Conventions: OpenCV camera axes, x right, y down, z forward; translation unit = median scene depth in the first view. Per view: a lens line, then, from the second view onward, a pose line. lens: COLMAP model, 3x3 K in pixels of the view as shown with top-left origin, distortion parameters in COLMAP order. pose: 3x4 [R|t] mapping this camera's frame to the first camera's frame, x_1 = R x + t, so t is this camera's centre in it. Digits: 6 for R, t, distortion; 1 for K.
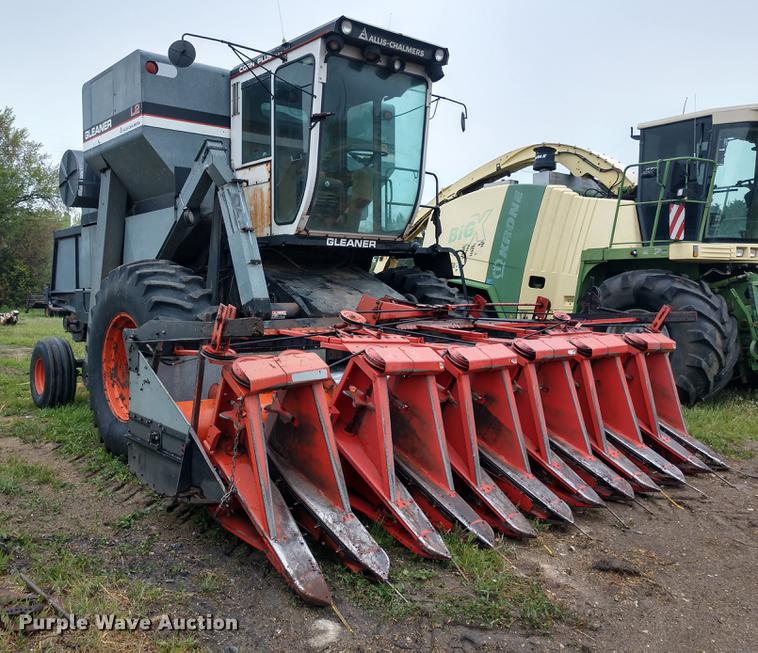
lens RADIAL K [[733.8, 0, 329.1], [0, 733.8, 303.4], [0, 0, 1]] dist [0.054186, 0.008795]
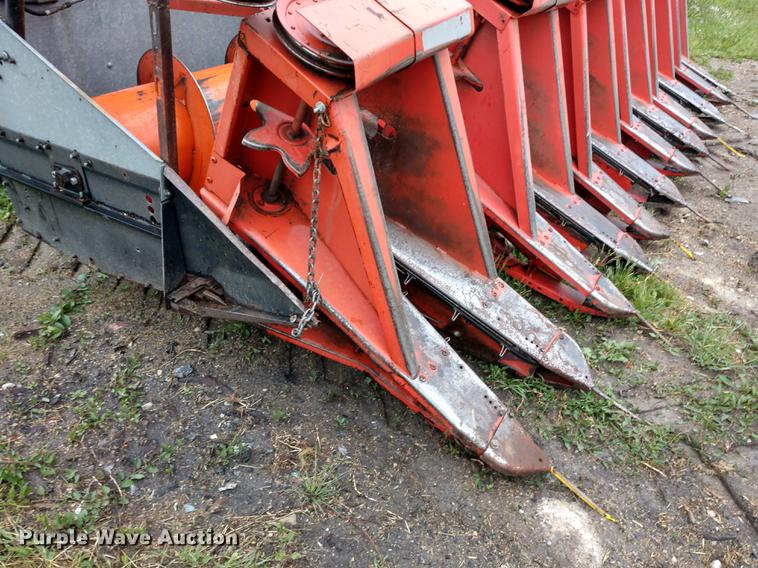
lens RADIAL K [[589.7, 0, 388.7], [0, 589.7, 281.3], [0, 0, 1]] dist [0.017368, -0.000381]
pose [[0.936168, -0.192050, 0.294459, -0.190695], [0.011390, 0.853725, 0.520600, 0.041857], [-0.351368, -0.484015, 0.801417, 0.659313]]
